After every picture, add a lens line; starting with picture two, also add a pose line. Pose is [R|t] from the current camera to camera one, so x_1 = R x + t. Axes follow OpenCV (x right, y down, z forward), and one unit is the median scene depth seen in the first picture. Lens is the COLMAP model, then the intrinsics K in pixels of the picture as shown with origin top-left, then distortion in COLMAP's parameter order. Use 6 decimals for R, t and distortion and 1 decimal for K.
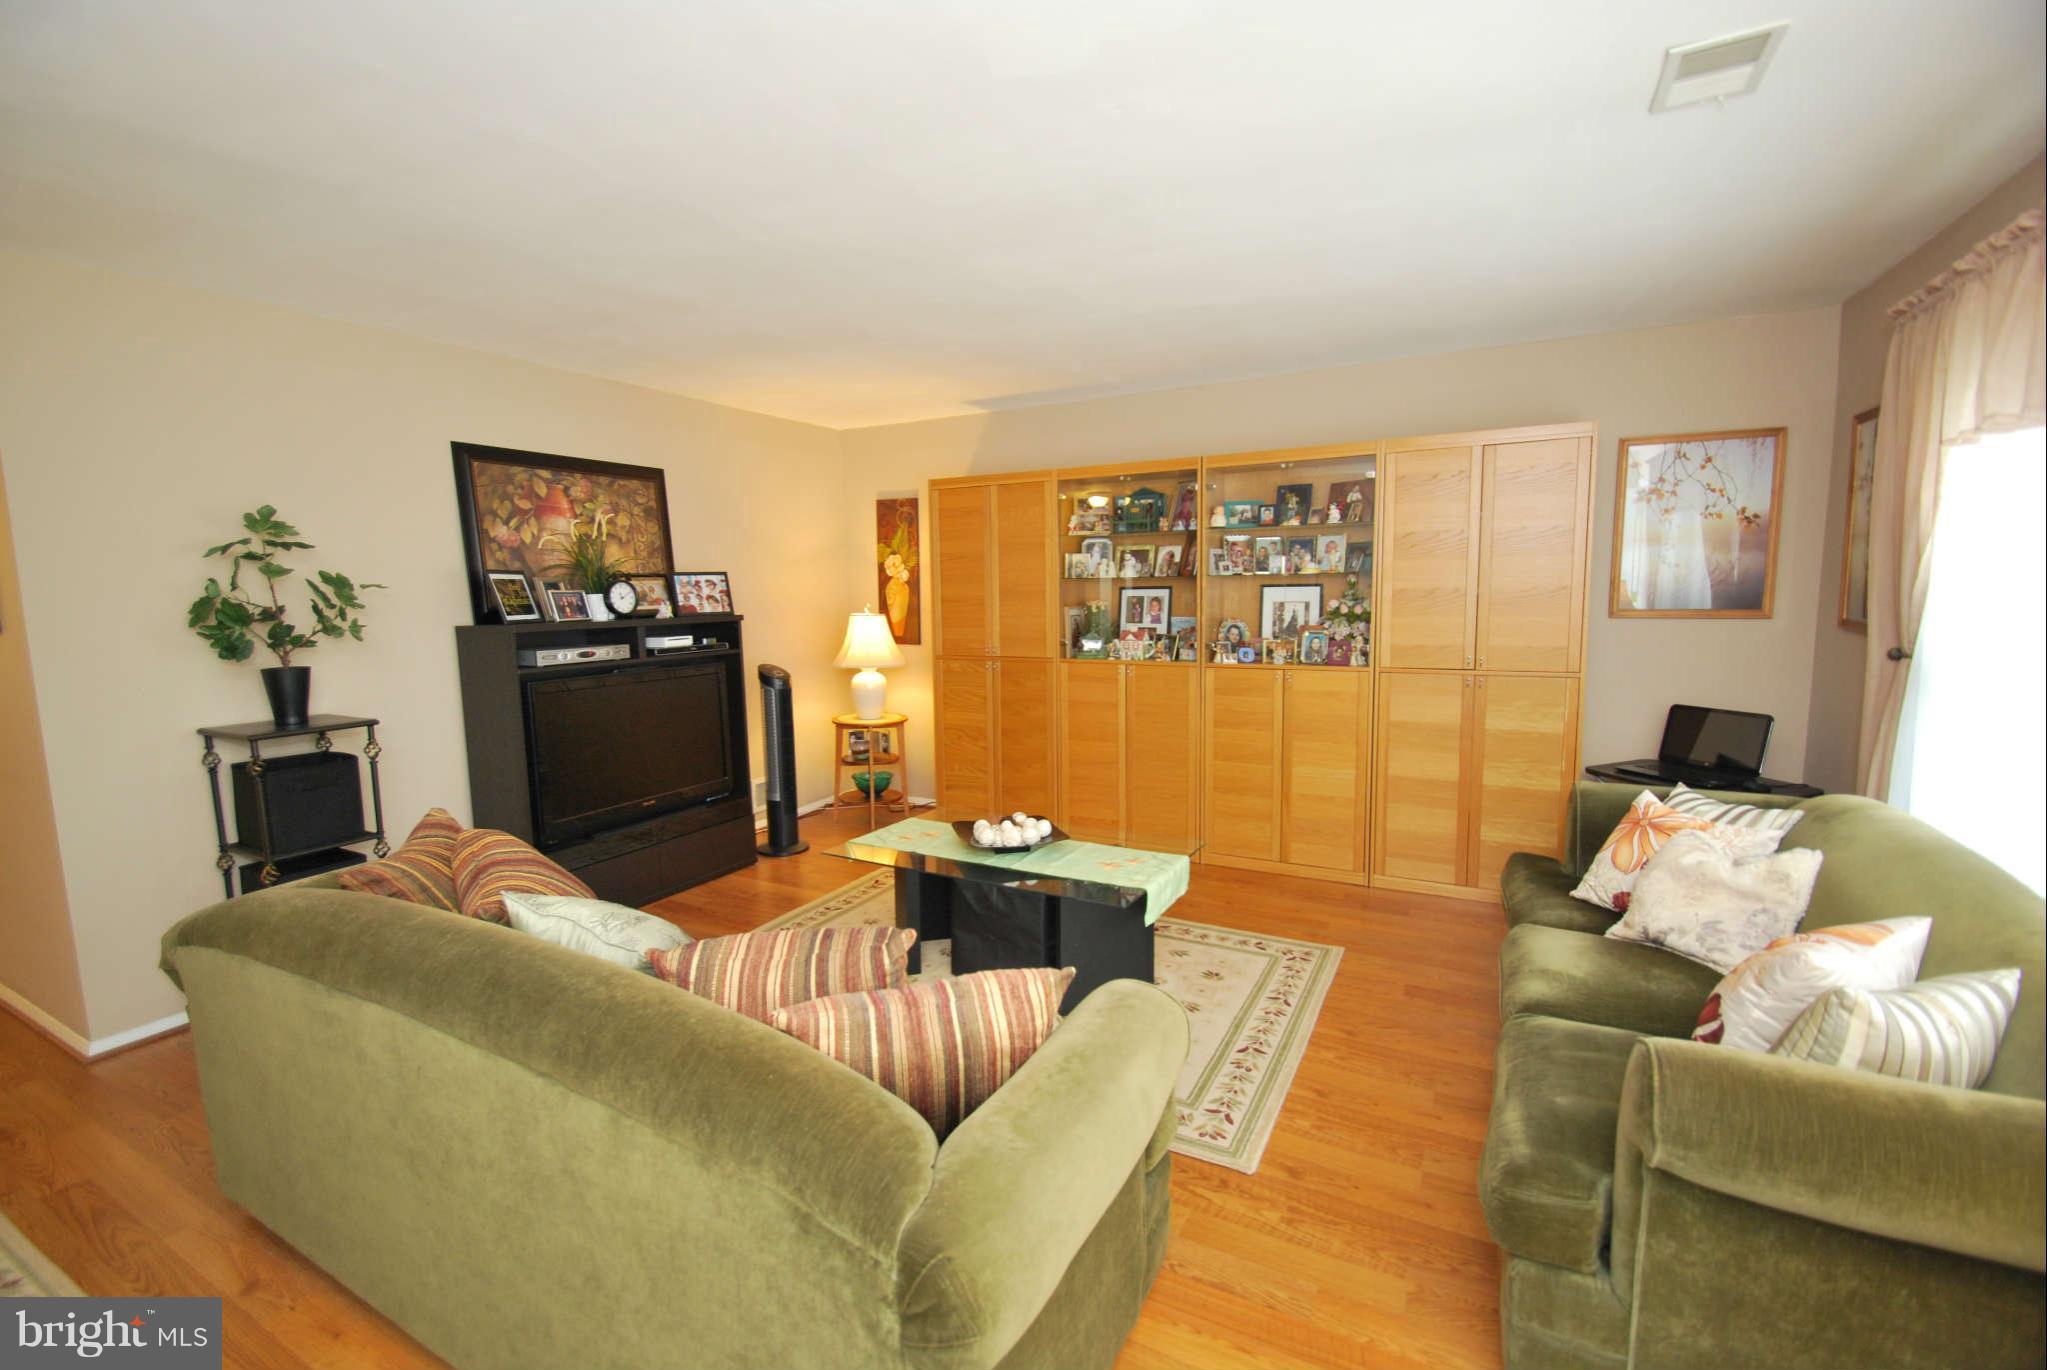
lens RADIAL K [[891.8, 0, 1000.9], [0, 891.8, 689.3], [0, 0, 1]] dist [0.016927, -0.019156]
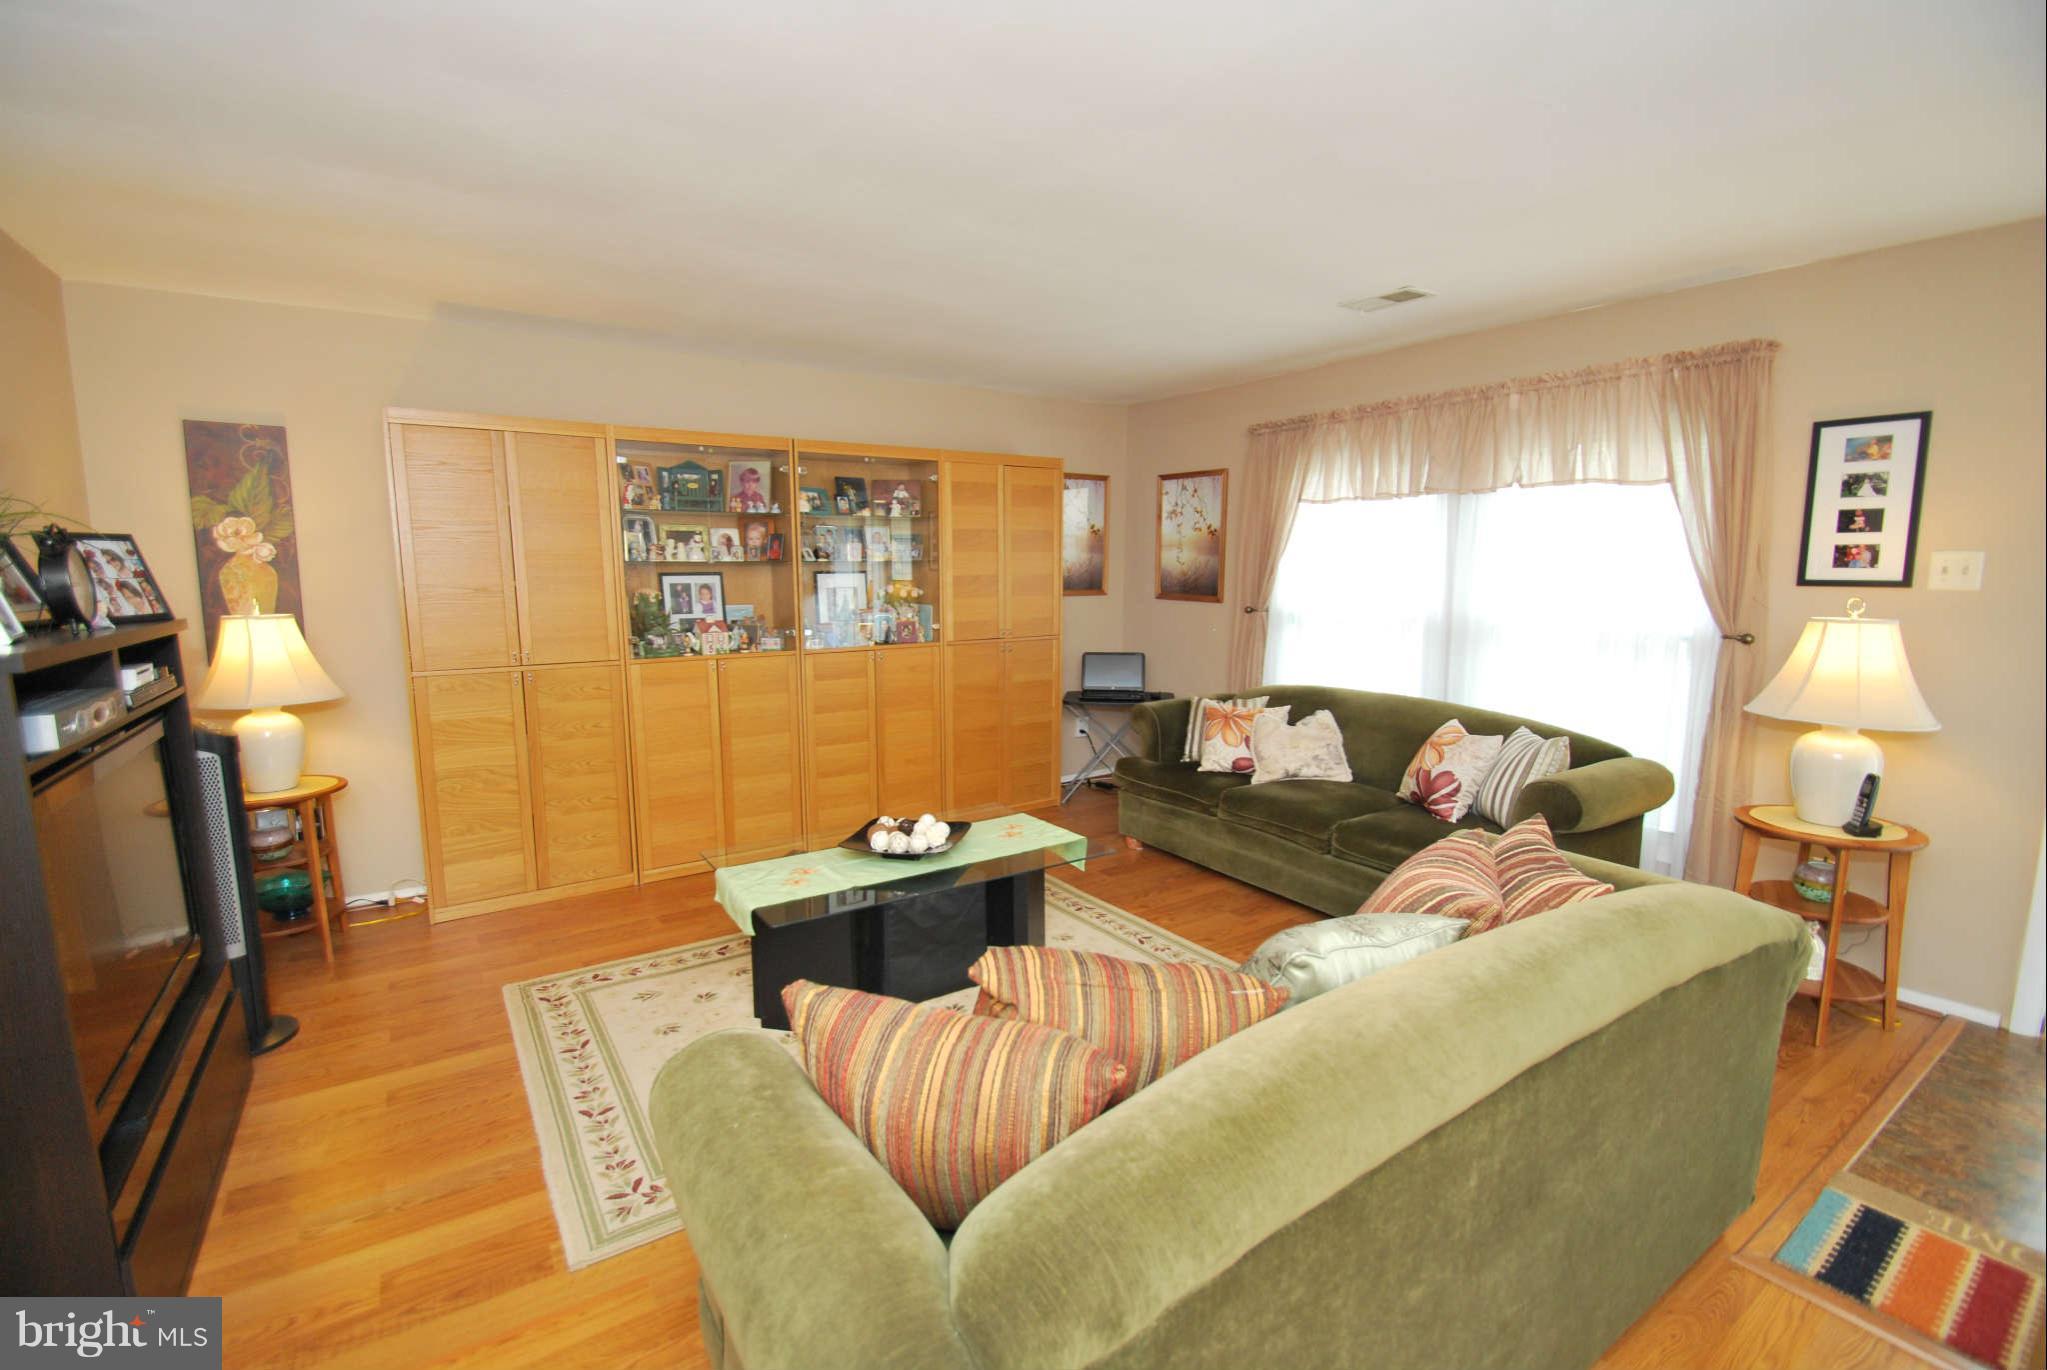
lens RADIAL K [[891.8, 0, 1000.9], [0, 891.8, 689.3], [0, 0, 1]] dist [0.016927, -0.019156]
pose [[0.463275, -0.105606, 0.879900, -0.555287], [0.100300, 0.992743, 0.066341, -0.031038], [-0.880520, 0.057519, 0.470505, 0.356209]]
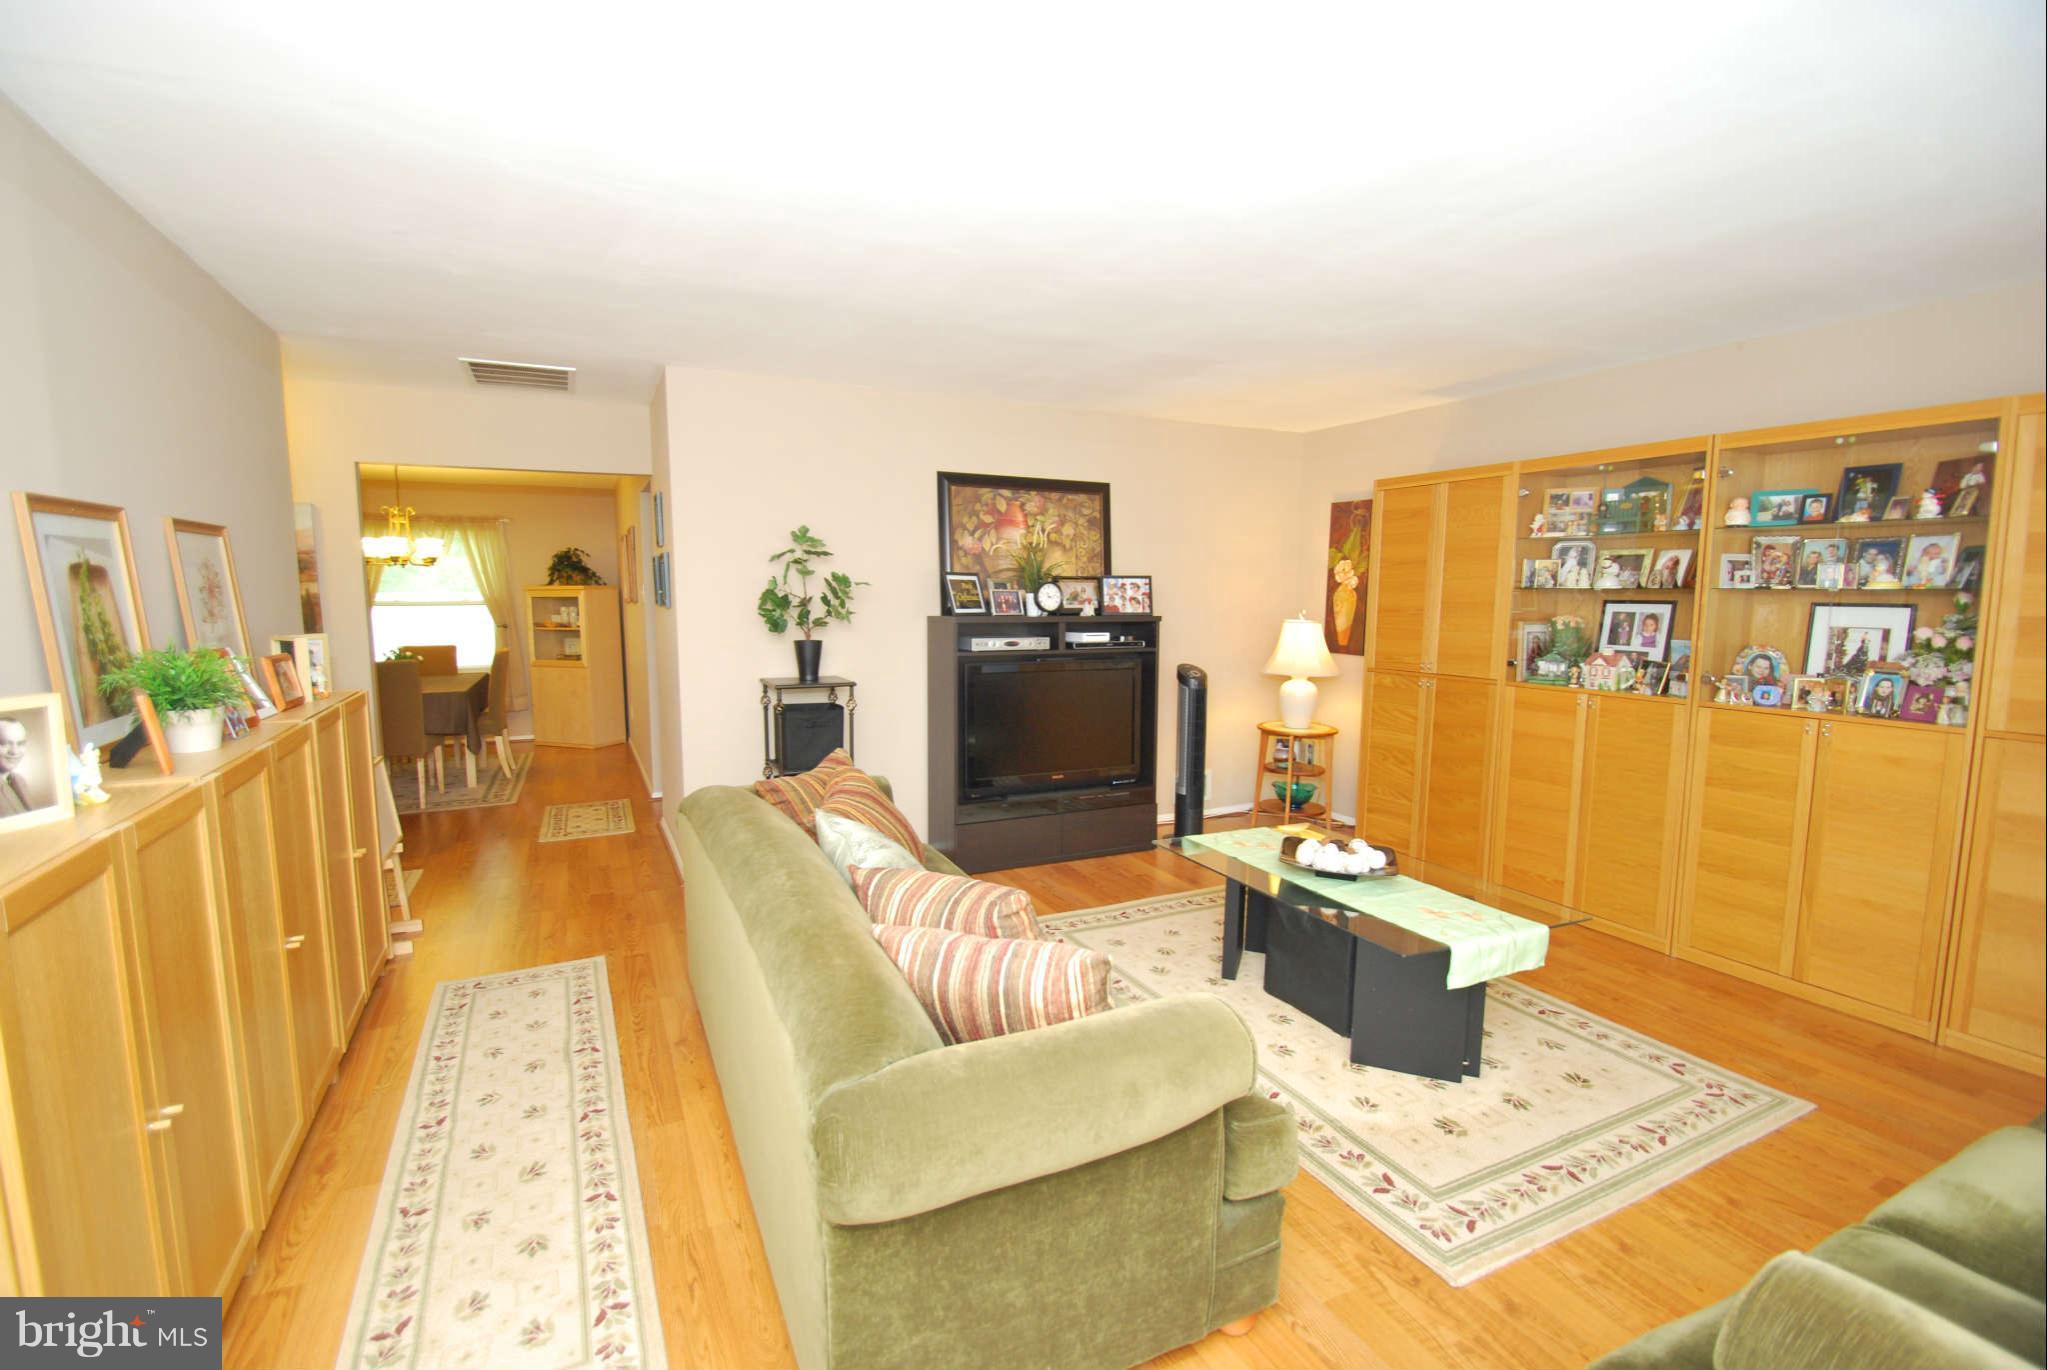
lens RADIAL K [[891.8, 0, 1000.9], [0, 891.8, 689.3], [0, 0, 1]] dist [0.016927, -0.019156]
pose [[0.815596, 0.085670, -0.572244, 0.182536], [-0.087536, 0.995864, 0.024328, -0.005504], [0.571962, 0.030250, 0.819723, 0.016709]]
